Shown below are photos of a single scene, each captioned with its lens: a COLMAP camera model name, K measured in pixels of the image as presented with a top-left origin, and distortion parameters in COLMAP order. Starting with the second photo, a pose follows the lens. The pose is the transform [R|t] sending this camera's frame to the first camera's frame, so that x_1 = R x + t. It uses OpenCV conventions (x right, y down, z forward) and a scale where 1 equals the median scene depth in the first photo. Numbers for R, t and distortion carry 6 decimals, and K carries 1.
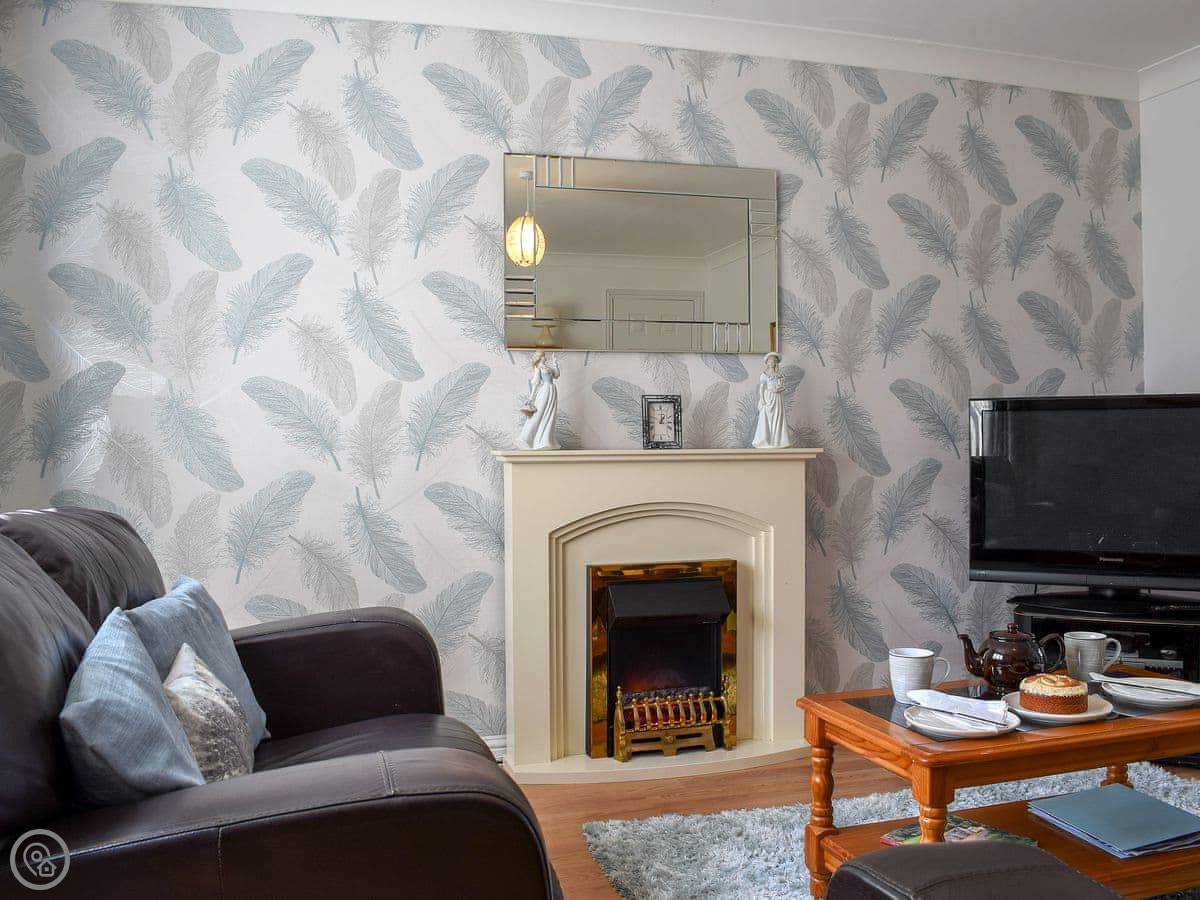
lens RADIAL K [[1185.8, 0, 600.0], [0, 1185.8, 450.0], [0, 0, 1]] dist [-0.090652, -0.010171]
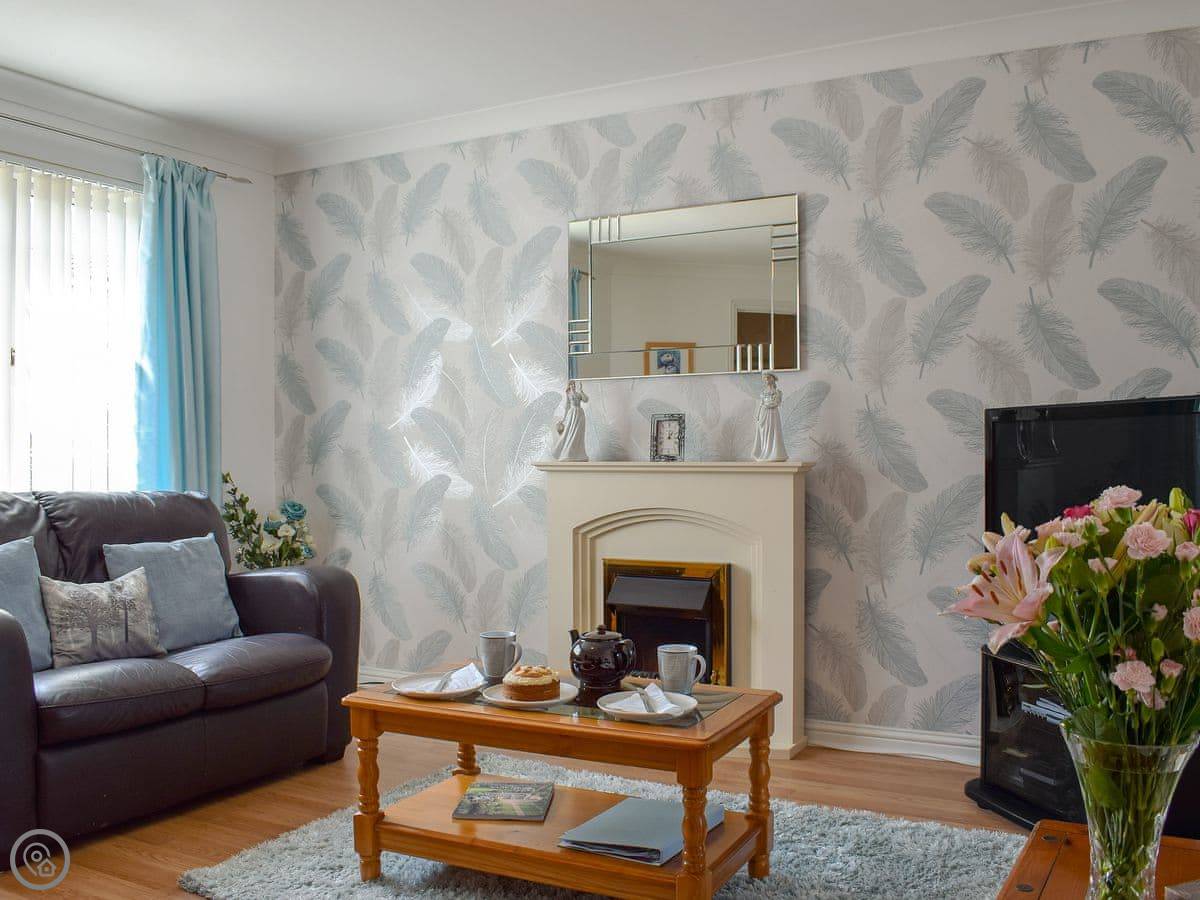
lens RADIAL K [[1080.4, 0, 600.0], [0, 1080.4, 450.0], [0, 0, 1]] dist [-0.082397, -0.000435]
pose [[0.701264, 0.003623, -0.712892, 0.687867], [-0.005659, 0.999984, -0.000484, -0.010163], [0.712879, 0.004374, 0.701273, 0.211462]]
